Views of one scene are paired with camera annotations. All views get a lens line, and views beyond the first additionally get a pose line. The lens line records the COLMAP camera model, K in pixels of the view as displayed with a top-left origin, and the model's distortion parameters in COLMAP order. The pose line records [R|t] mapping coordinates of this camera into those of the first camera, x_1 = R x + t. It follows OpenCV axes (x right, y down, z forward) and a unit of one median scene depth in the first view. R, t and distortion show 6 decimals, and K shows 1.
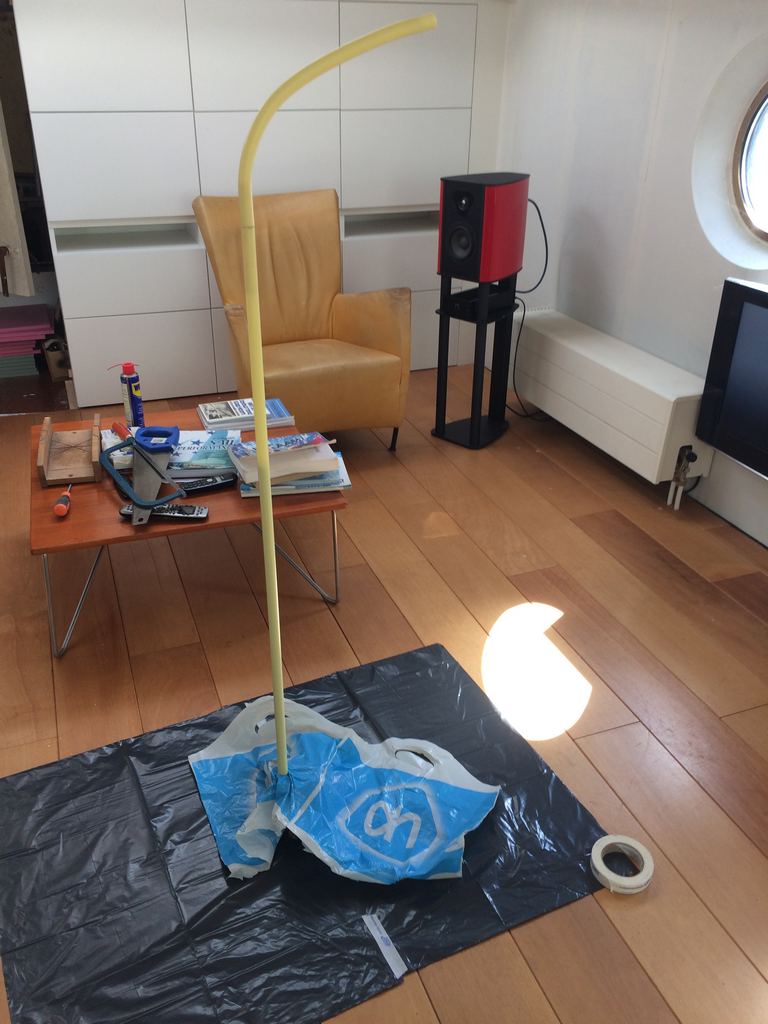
lens RADIAL K [[908.1, 0, 384.0], [0, 908.1, 512.0], [0, 0, 1]] dist [0.040154, -0.004096]
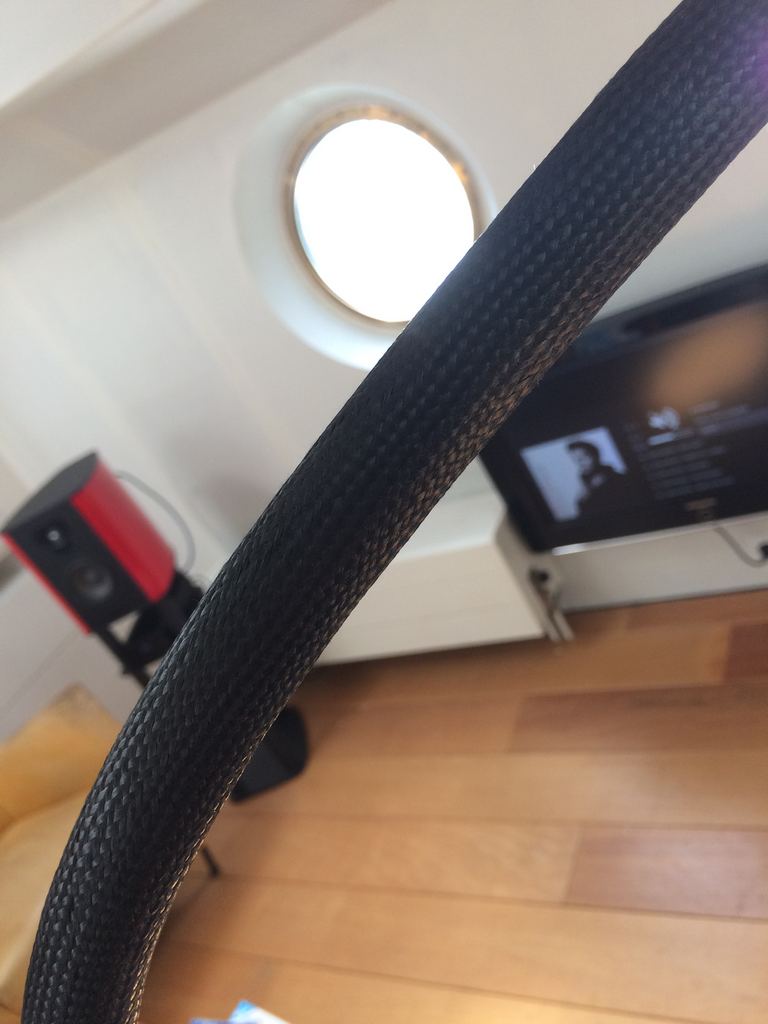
lens RADIAL K [[866.7, 0, 384.0], [0, 866.7, 512.0], [0, 0, 1]] dist [0.005587, 0.002128]
pose [[0.624642, -0.636875, 0.451899, -0.035629], [0.710278, 0.703848, 0.010167, -0.188522], [-0.324543, 0.314623, 0.892011, 0.359112]]
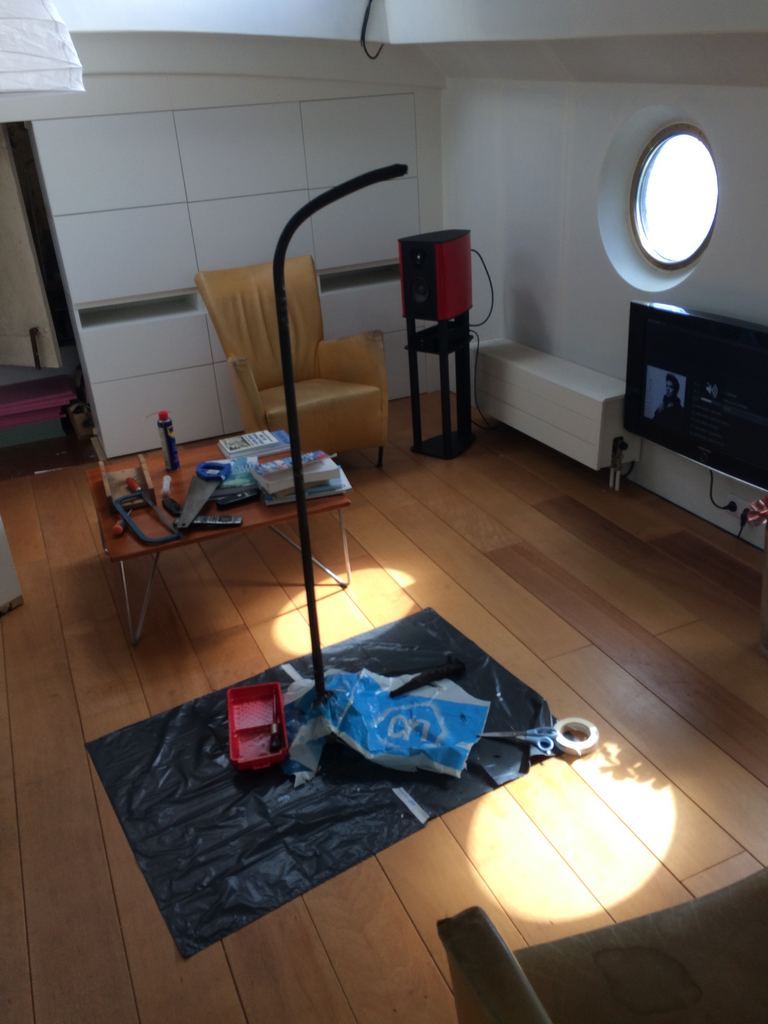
lens RADIAL K [[866.7, 0, 384.0], [0, 866.7, 512.0], [0, 0, 1]] dist [0.005587, 0.002128]
pose [[0.995356, -0.095162, 0.014493, -0.008104], [0.095617, 0.994805, -0.034921, 0.035860], [-0.011095, 0.036145, 0.999285, -0.148482]]
